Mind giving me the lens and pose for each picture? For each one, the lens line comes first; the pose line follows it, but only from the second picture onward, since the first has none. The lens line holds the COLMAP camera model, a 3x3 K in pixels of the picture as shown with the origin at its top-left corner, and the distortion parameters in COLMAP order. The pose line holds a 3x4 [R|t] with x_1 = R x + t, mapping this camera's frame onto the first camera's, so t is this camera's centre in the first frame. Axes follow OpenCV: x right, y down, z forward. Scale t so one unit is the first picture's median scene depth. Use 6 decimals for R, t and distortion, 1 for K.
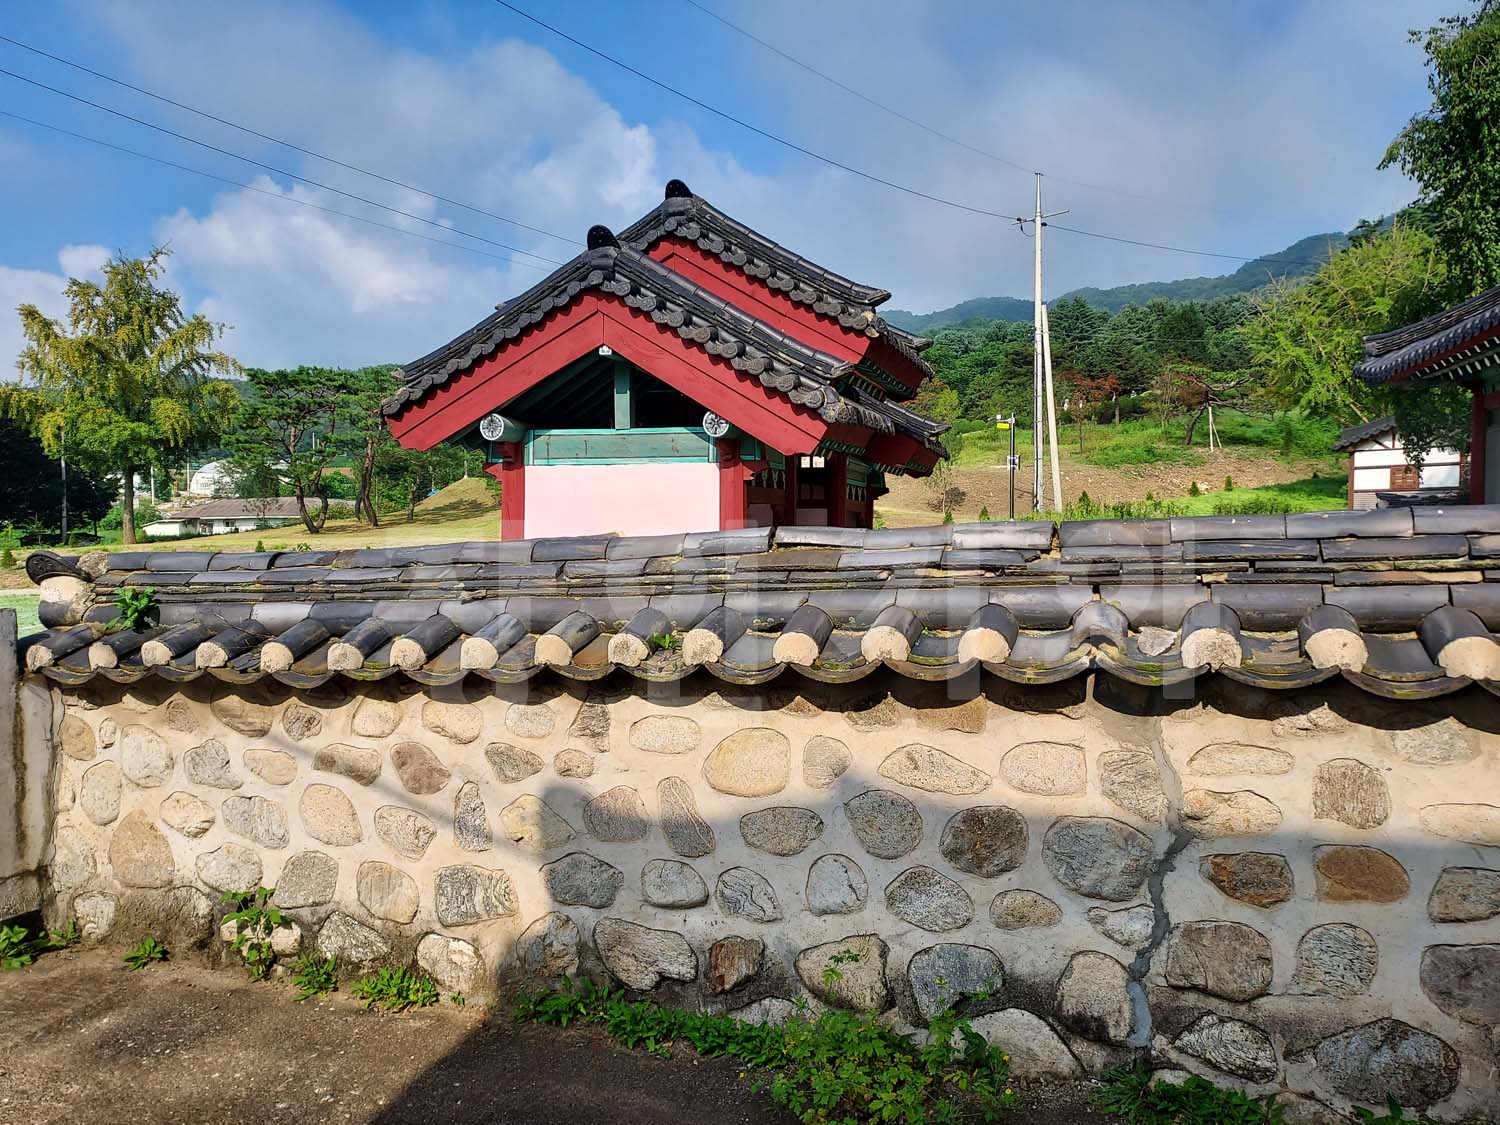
lens RADIAL K [[1119.2, 0, 748.7], [0, 1119.2, 556.3], [0, 0, 1]] dist [0.073662, -0.044944]
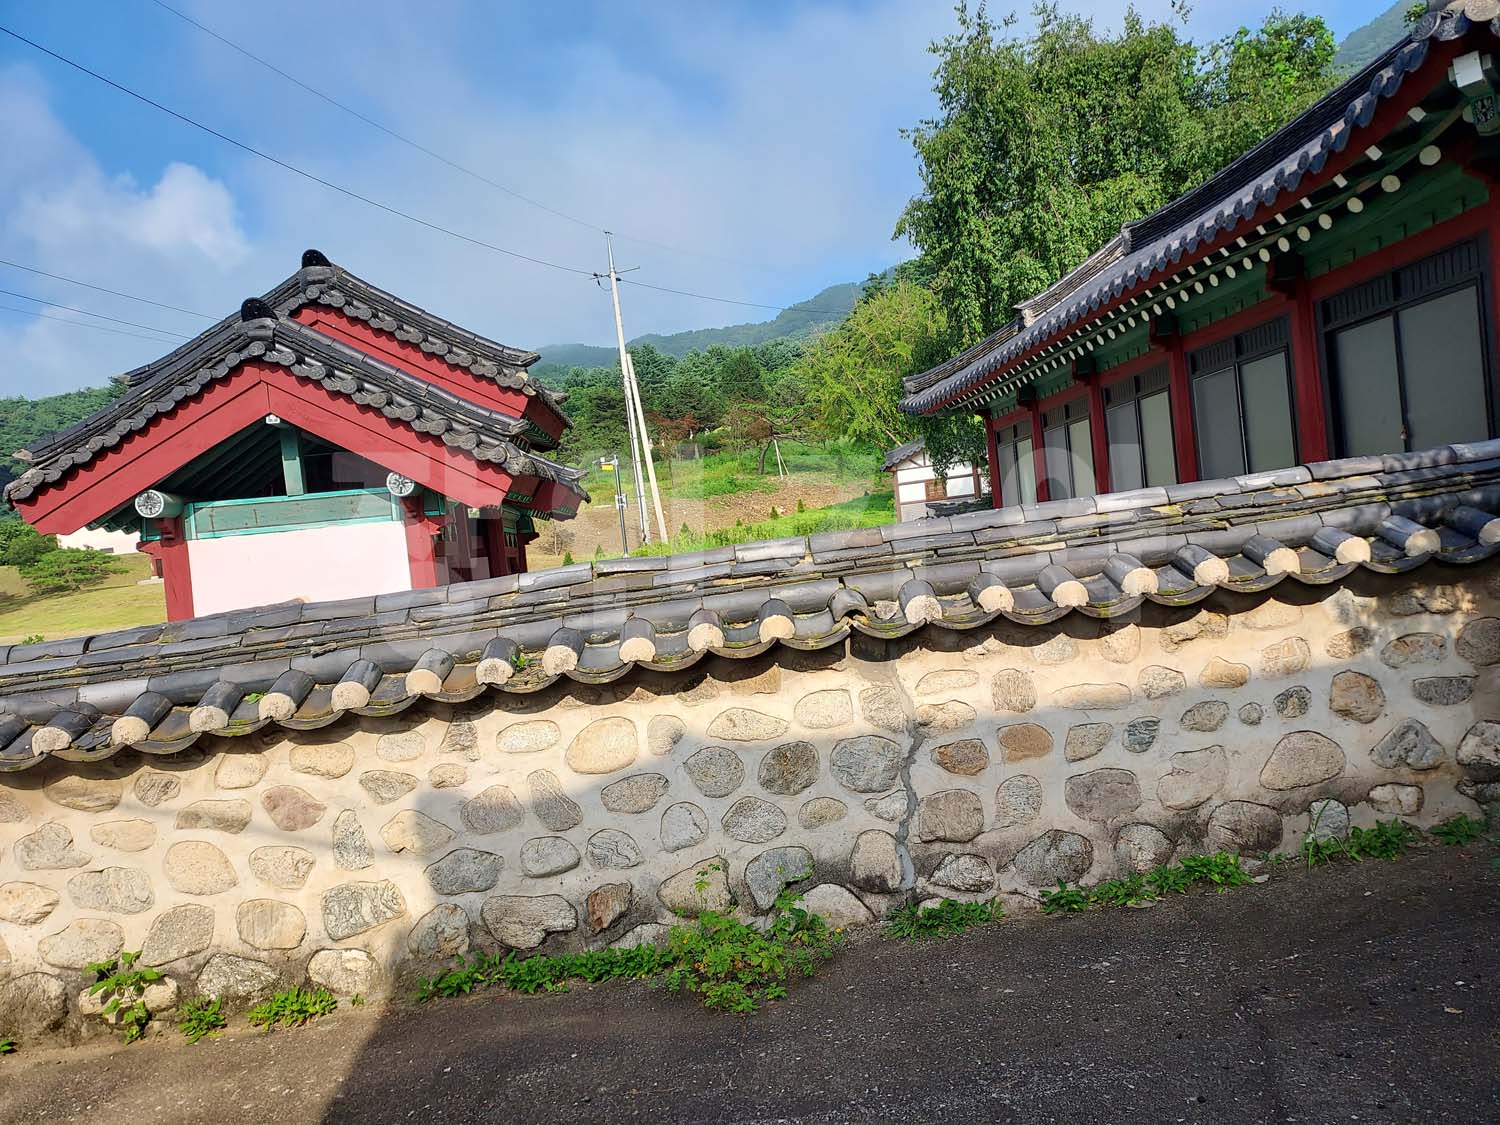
lens RADIAL K [[1156.4, 0, 750.0], [0, 1156.4, 562.5], [0, 0, 1]] dist [0.072293, -0.030764]
pose [[0.923161, -0.097747, 0.371778, -0.271779], [0.110705, 0.993760, -0.013613, 0.011771], [-0.368128, 0.053725, 0.928222, -0.251127]]
